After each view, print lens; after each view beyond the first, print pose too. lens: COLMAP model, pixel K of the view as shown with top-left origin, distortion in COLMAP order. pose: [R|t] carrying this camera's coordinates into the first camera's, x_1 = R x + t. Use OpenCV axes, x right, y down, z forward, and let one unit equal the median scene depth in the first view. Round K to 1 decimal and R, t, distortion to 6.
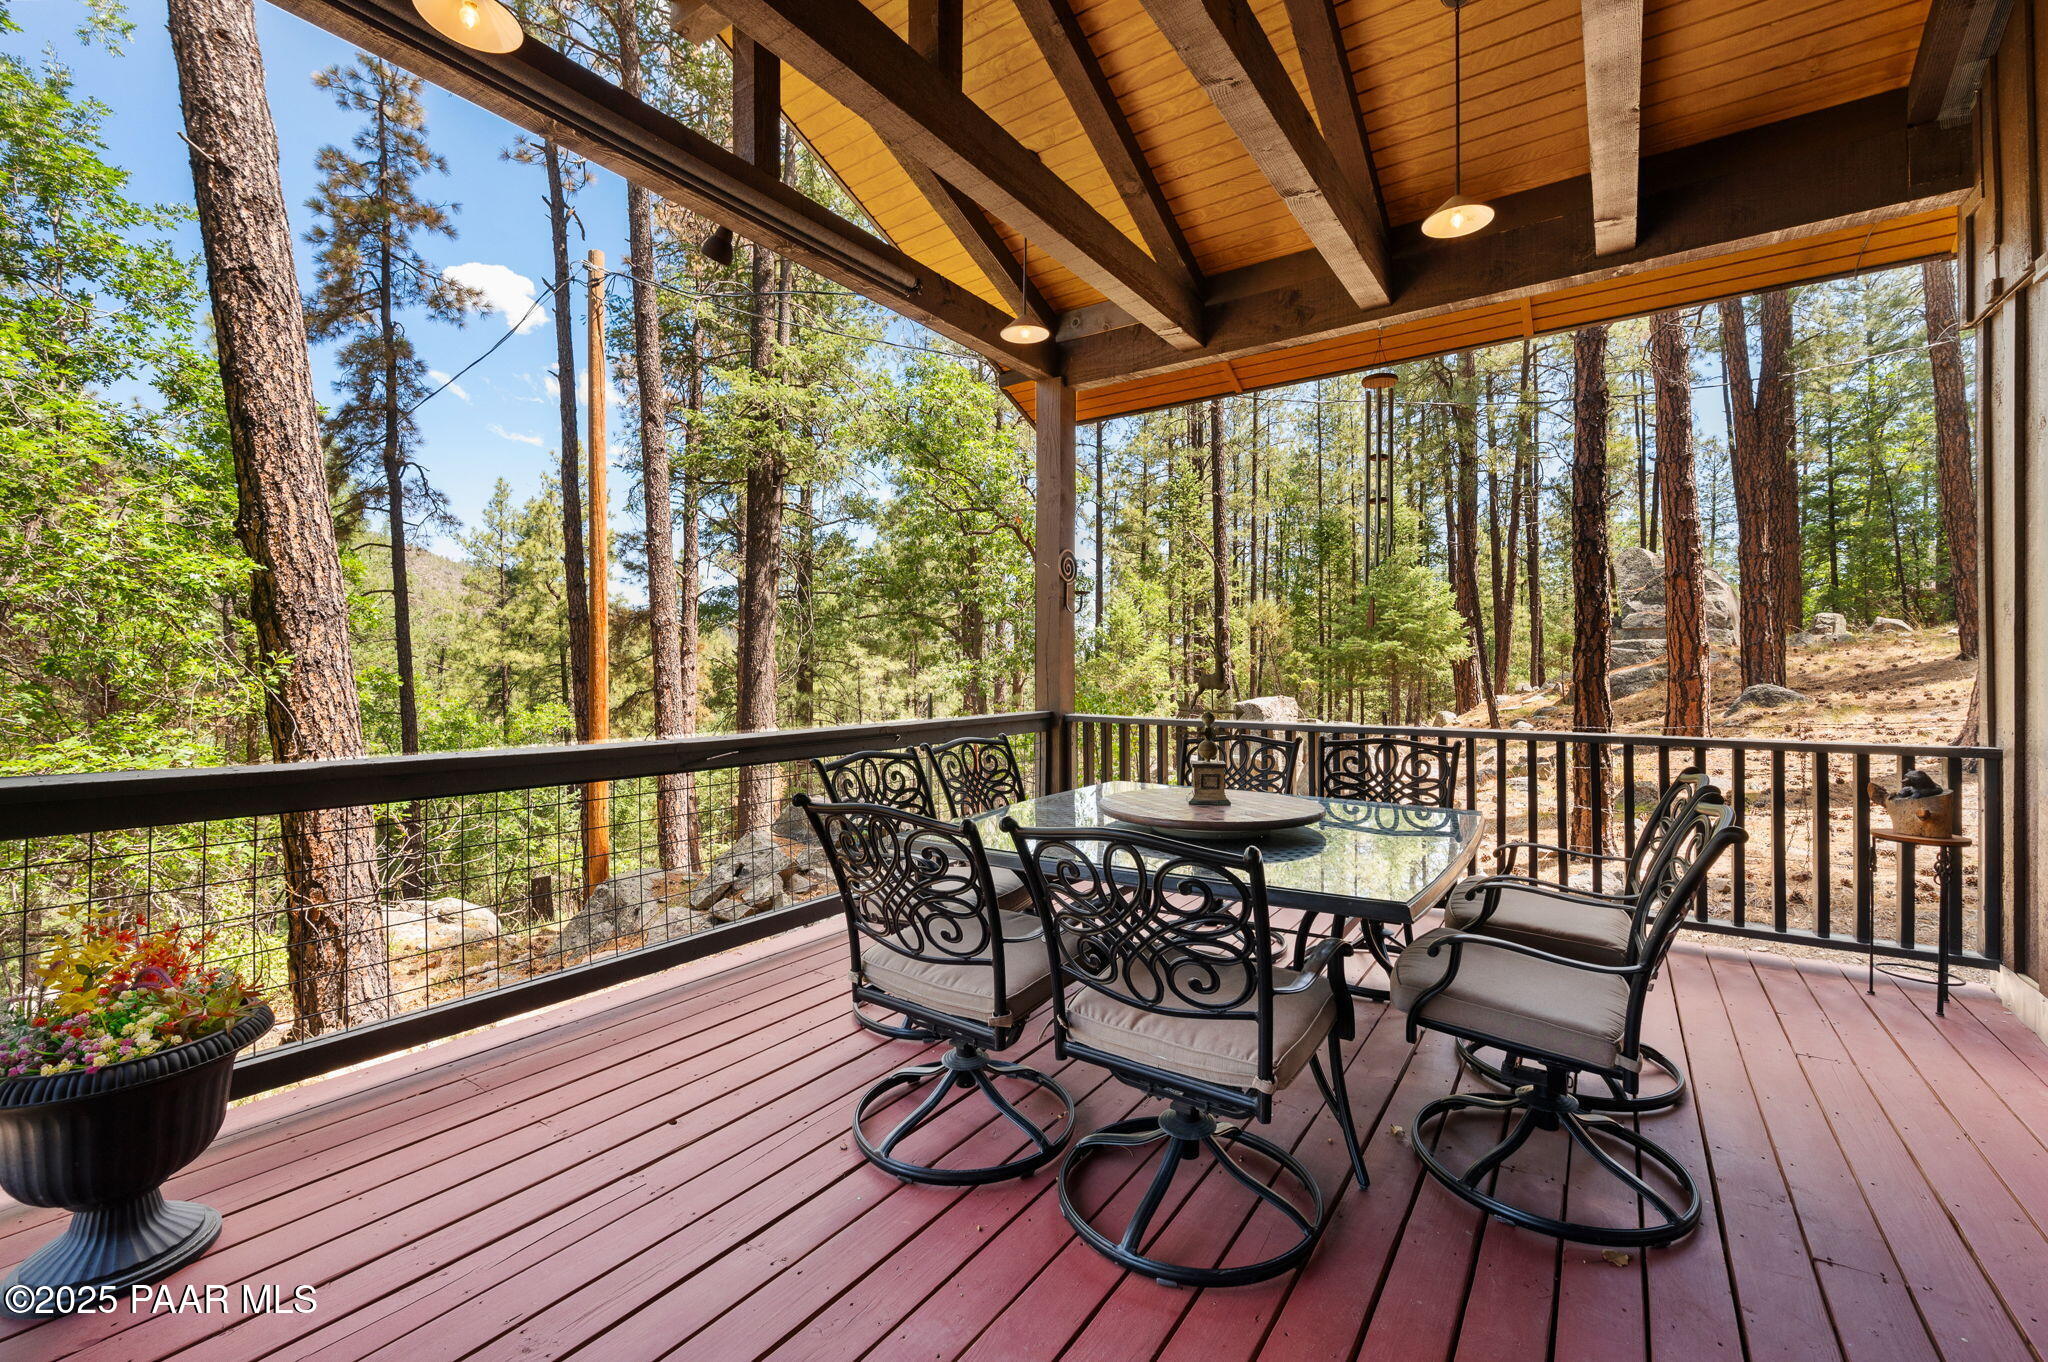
lens RADIAL K [[848.0, 0, 1022.6], [0, 848.0, 654.5], [0, 0, 1]] dist [-0.009401, -0.000060]
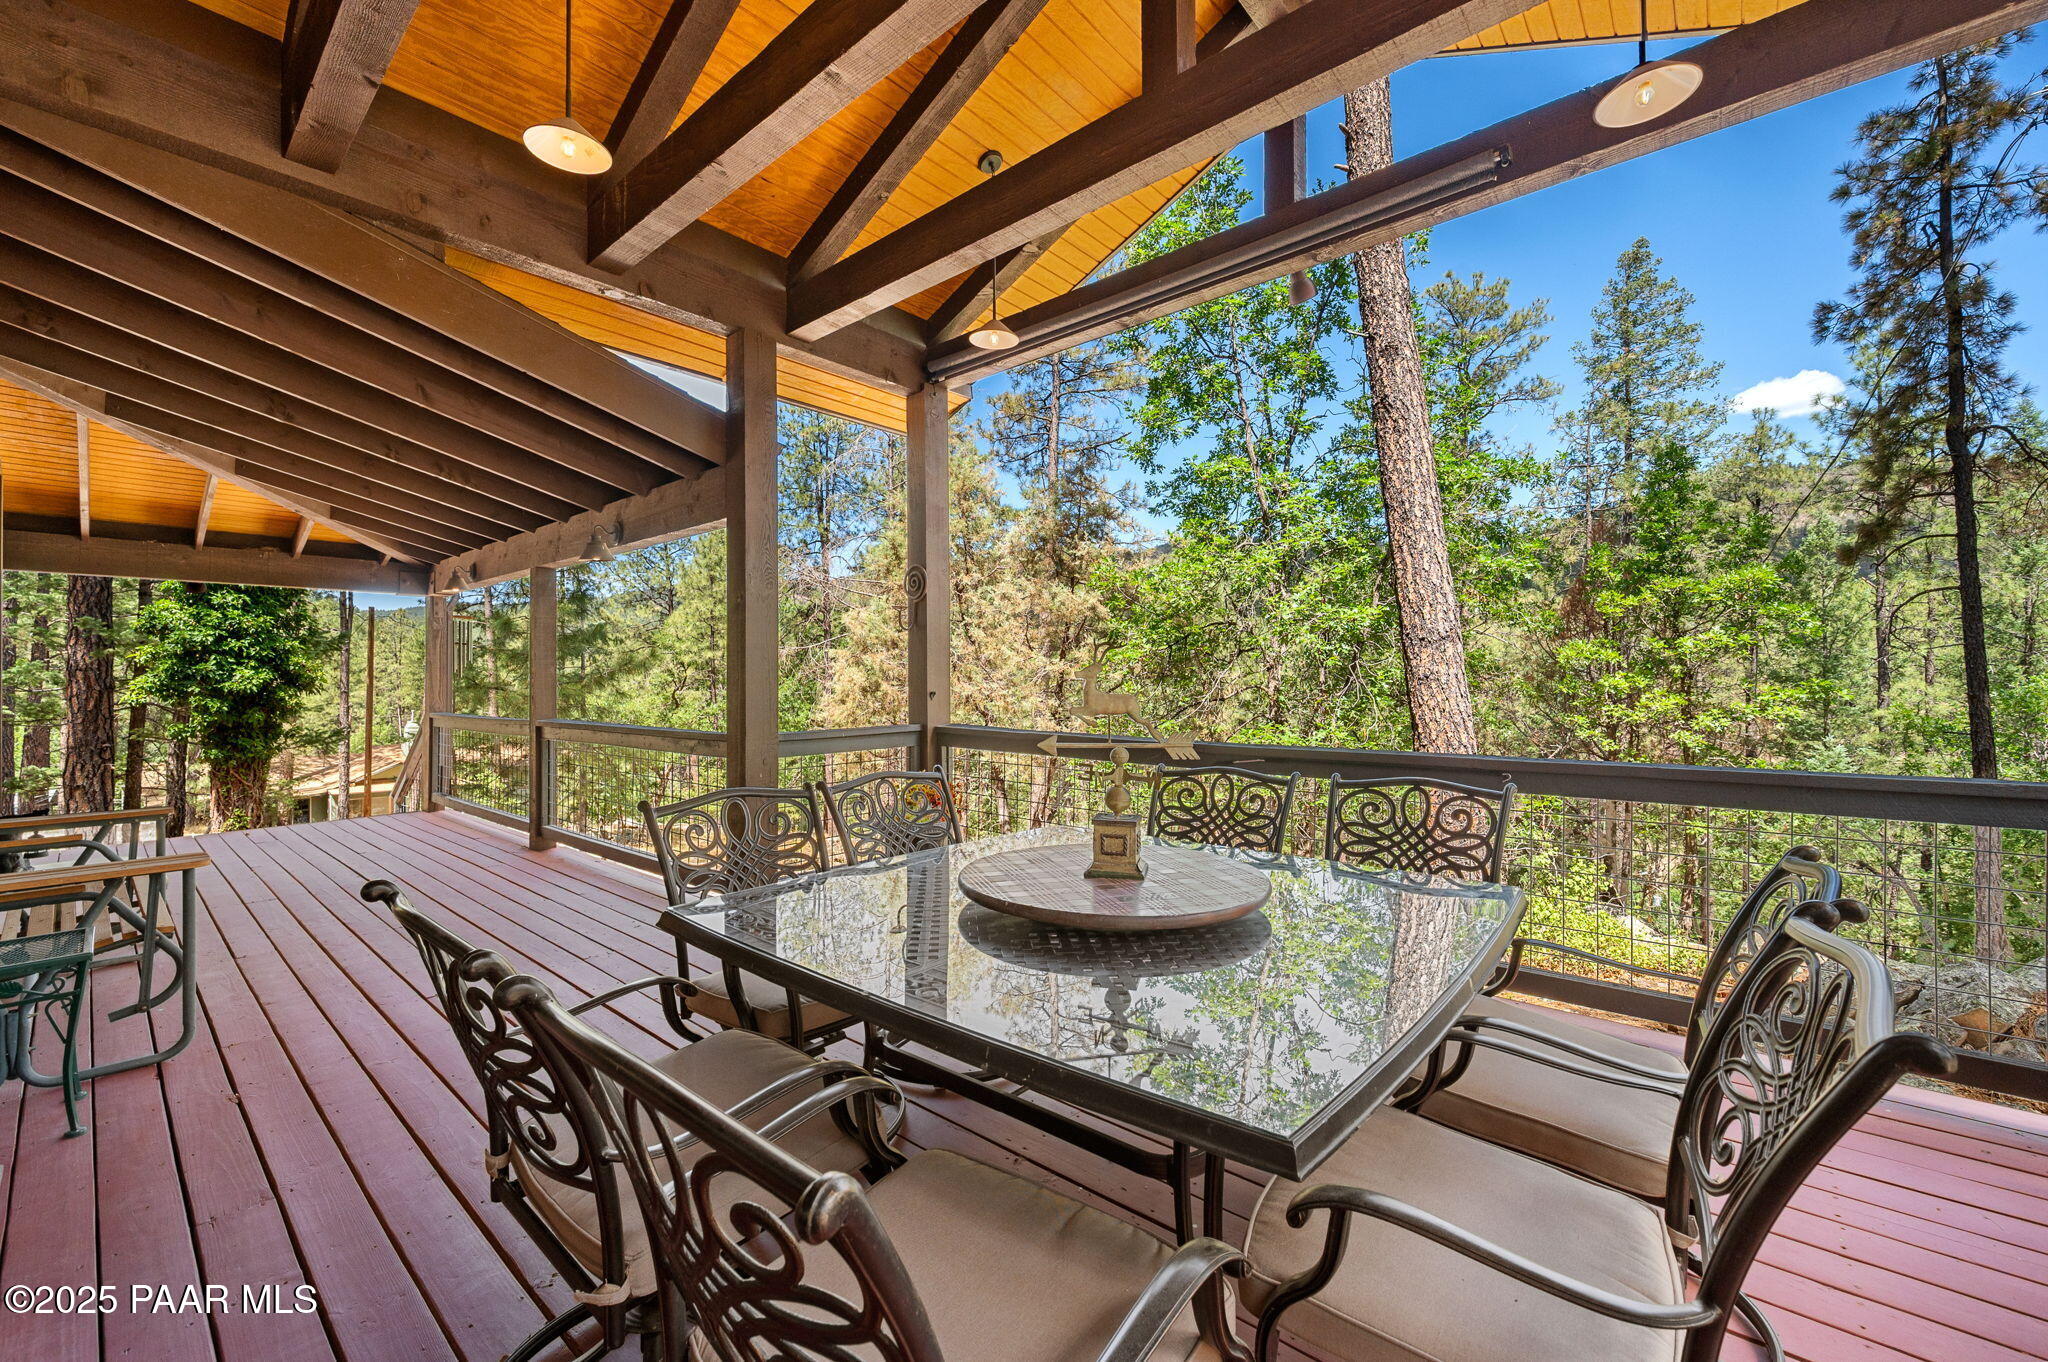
lens RADIAL K [[822.8, 0, 1024.0], [0, 822.8, 681.0], [0, 0, 1]] dist [0.000452, 0.000045]
pose [[-0.105298, -0.005252, -0.994427, 0.416006], [0.015493, 0.999856, -0.006921, 0.012289], [0.994320, -0.016135, -0.105202, 0.437198]]
